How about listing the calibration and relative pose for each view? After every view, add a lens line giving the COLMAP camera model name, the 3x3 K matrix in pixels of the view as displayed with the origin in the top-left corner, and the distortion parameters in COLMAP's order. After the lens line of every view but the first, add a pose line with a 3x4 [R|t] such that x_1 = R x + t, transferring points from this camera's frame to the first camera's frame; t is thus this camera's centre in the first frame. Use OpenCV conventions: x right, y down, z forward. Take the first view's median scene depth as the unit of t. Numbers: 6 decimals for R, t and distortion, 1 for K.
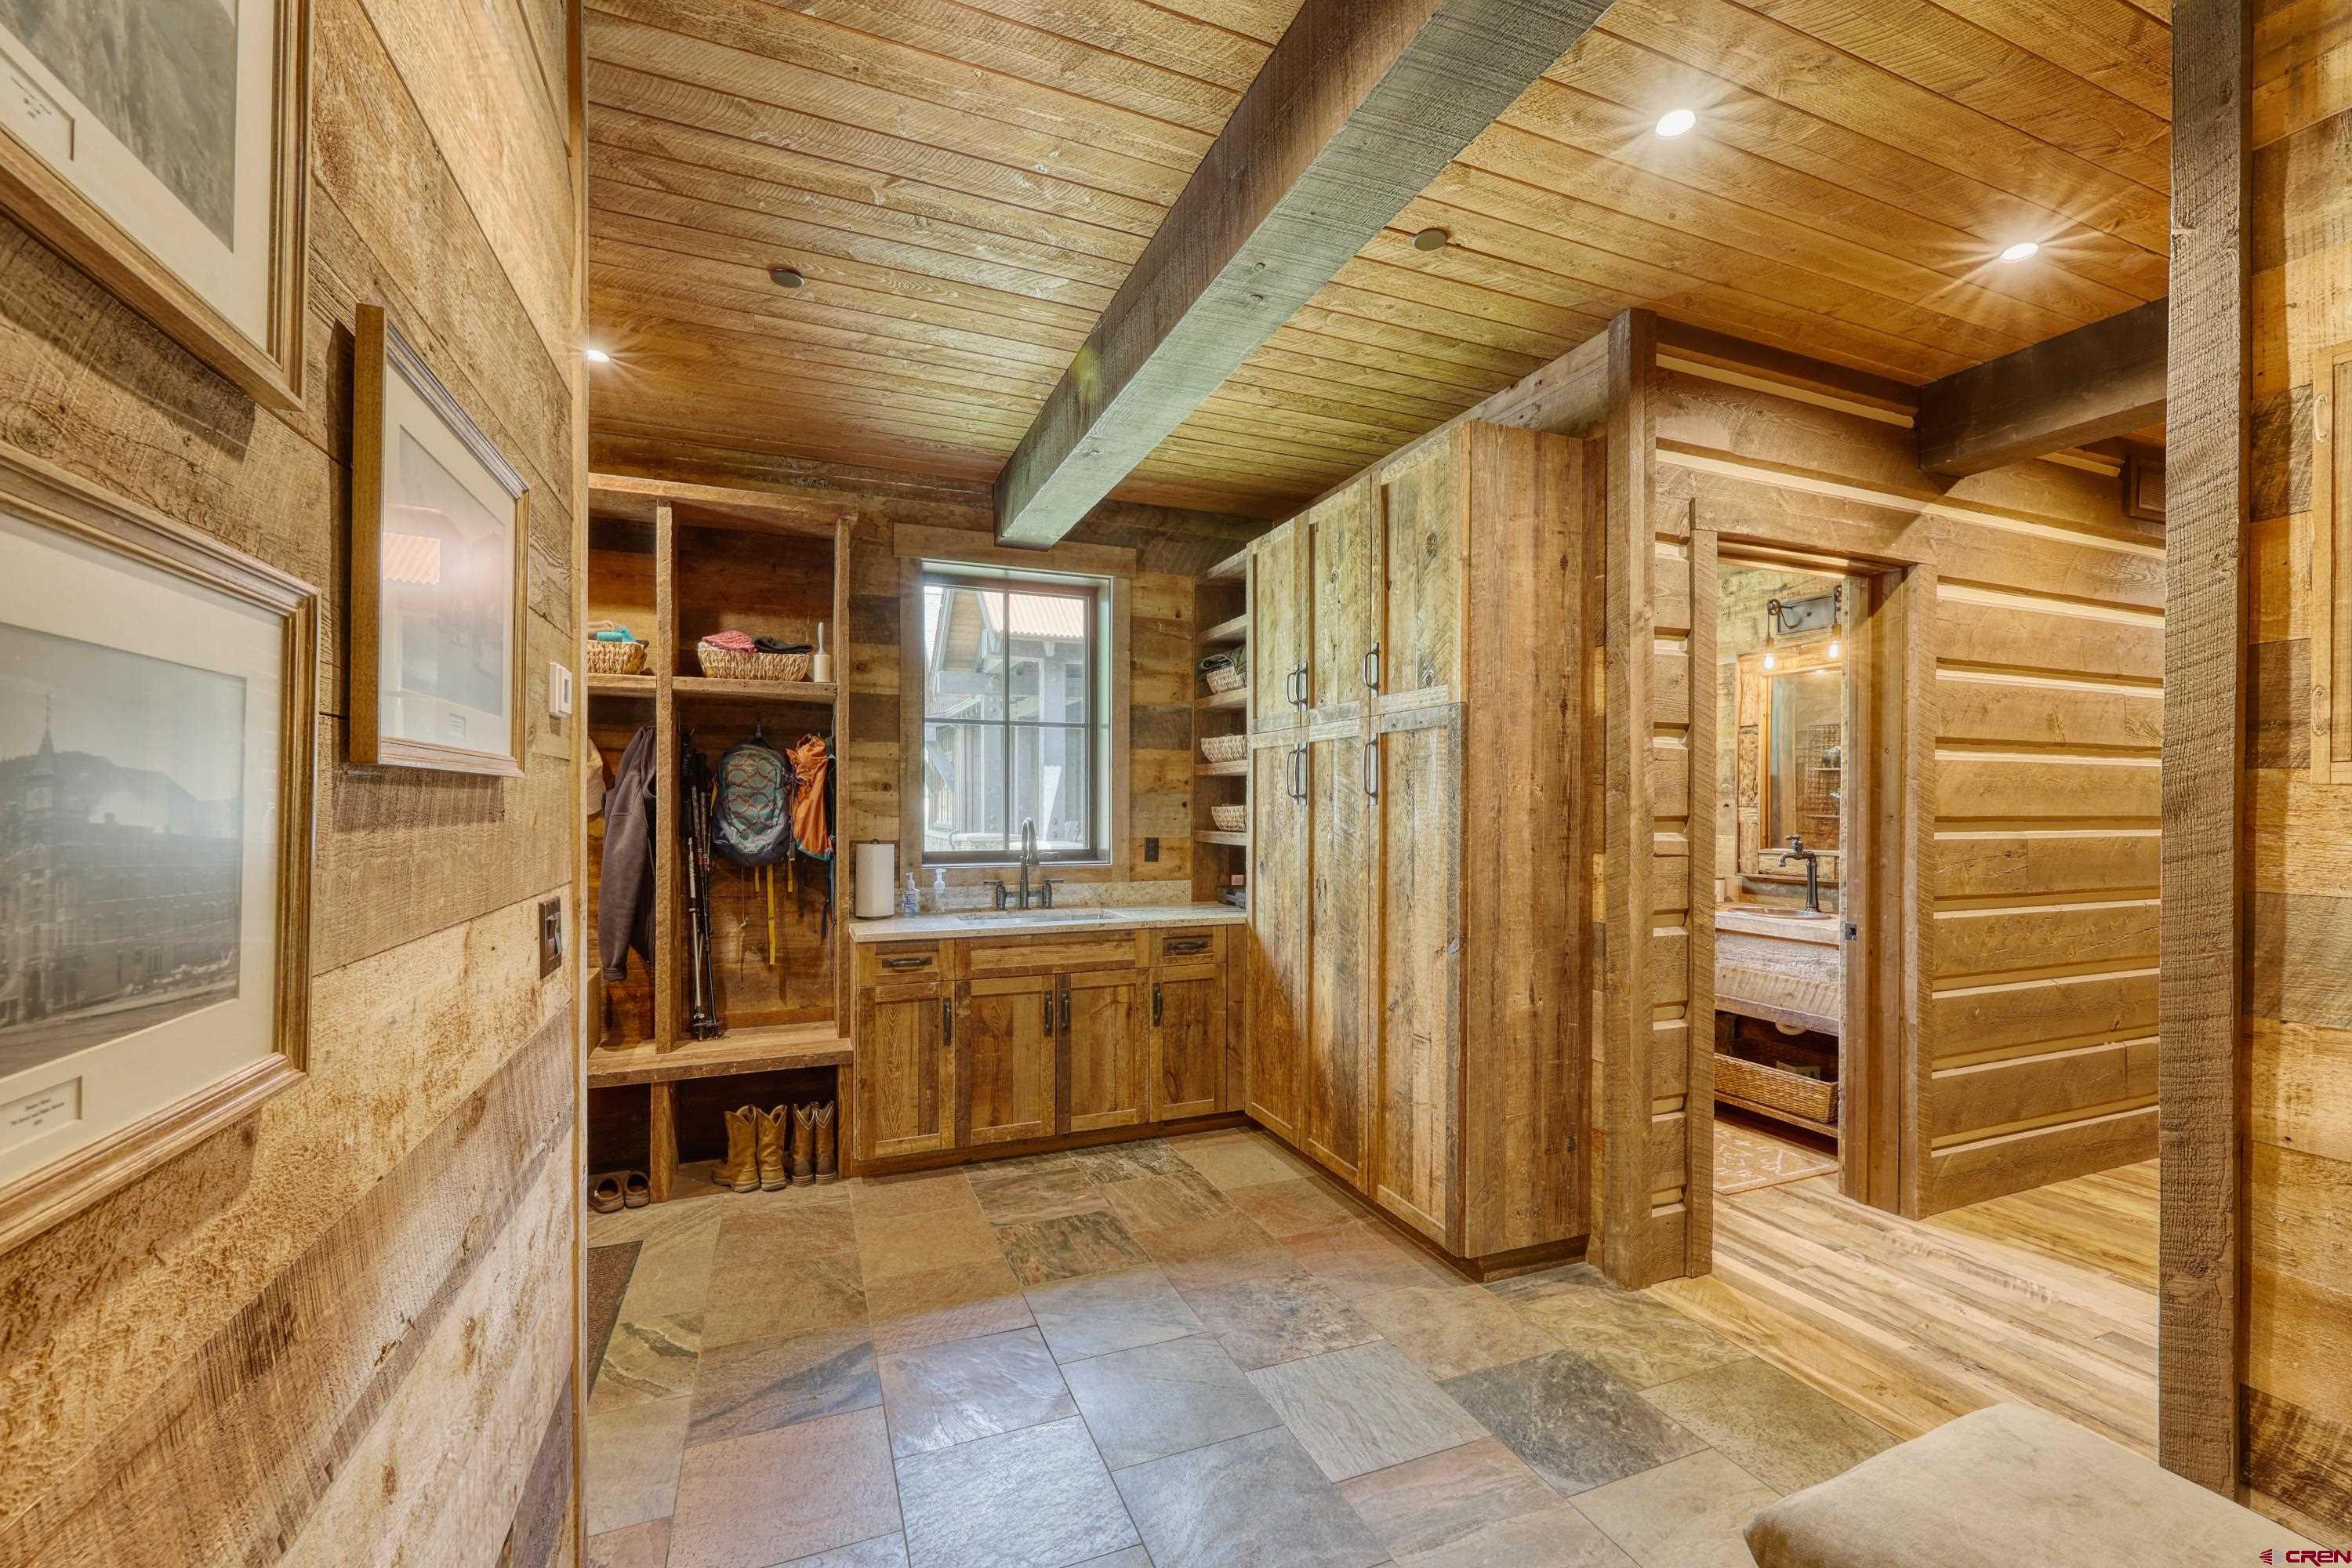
lens RADIAL K [[963.9, 0, 1193.3], [0, 963.9, 804.2], [0, 0, 1]] dist [-0.000513, 0.000375]
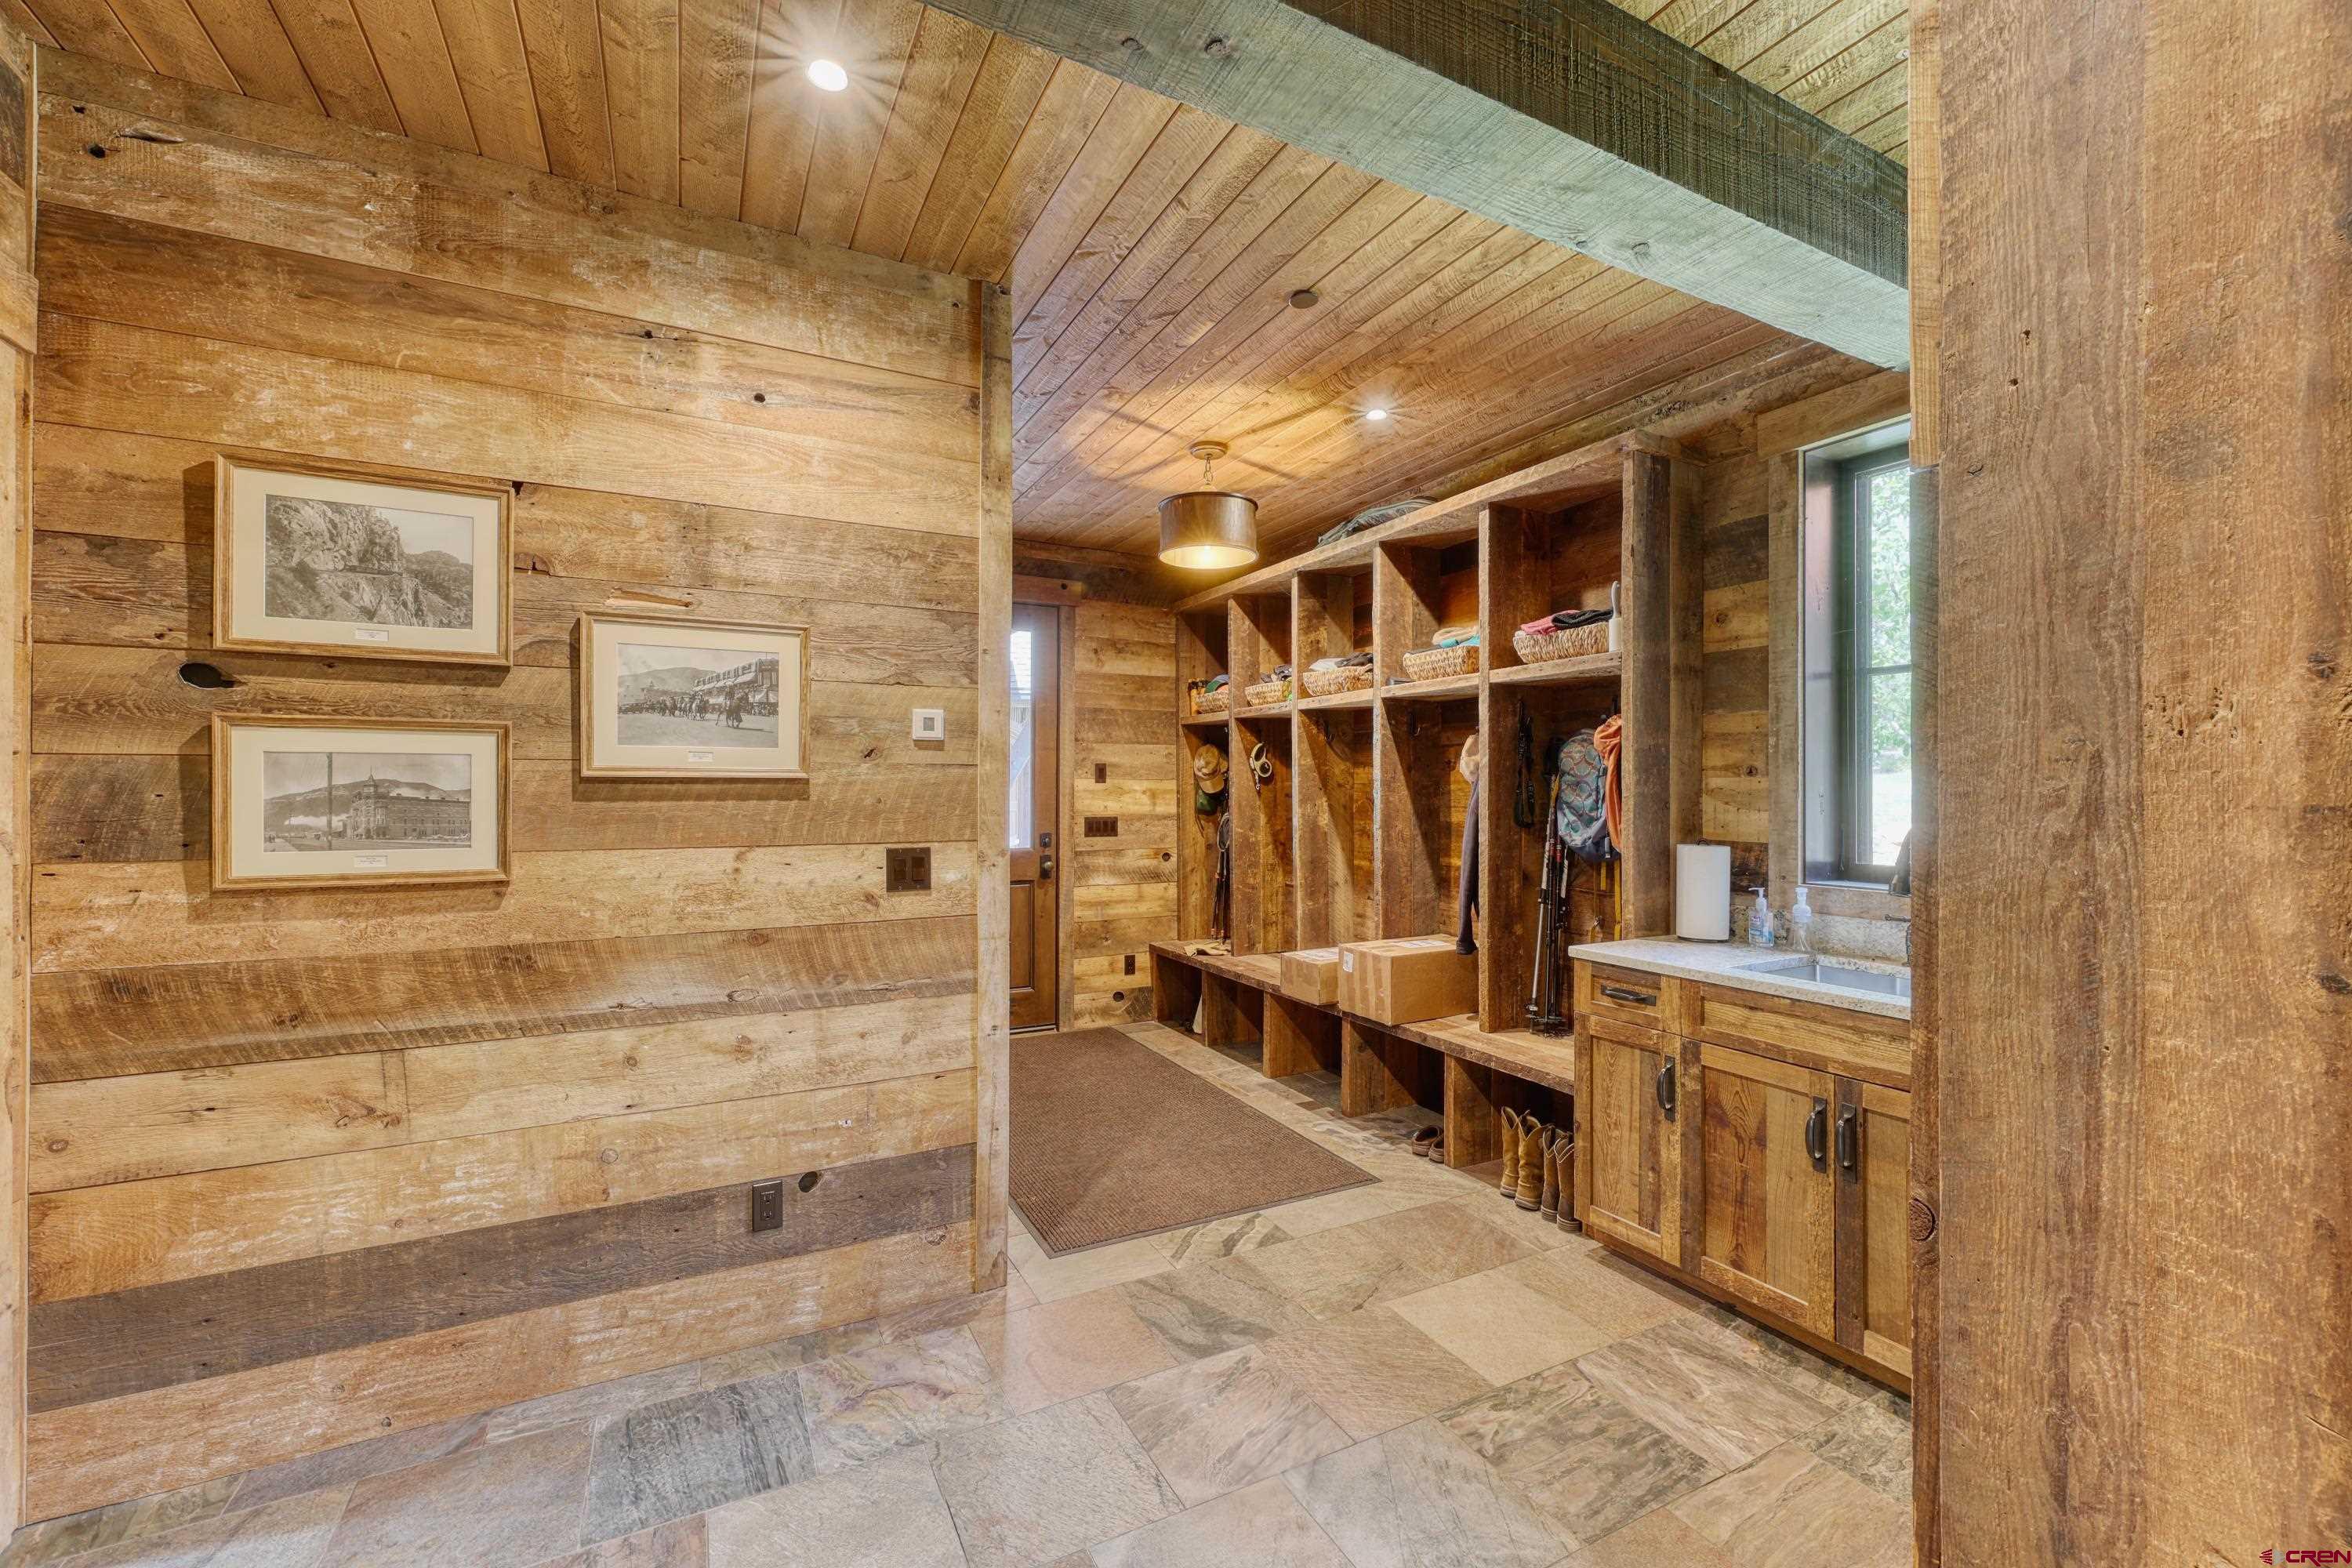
lens RADIAL K [[963.9, 0, 1176.3], [0, 963.9, 782.0], [0, 0, 1]] dist [-0.000513, 0.000375]
pose [[0.069891, -0.013445, -0.997464, 0.453479], [-0.001578, 0.999906, -0.013589, 0.001947], [0.997553, 0.002523, 0.069863, 0.571181]]
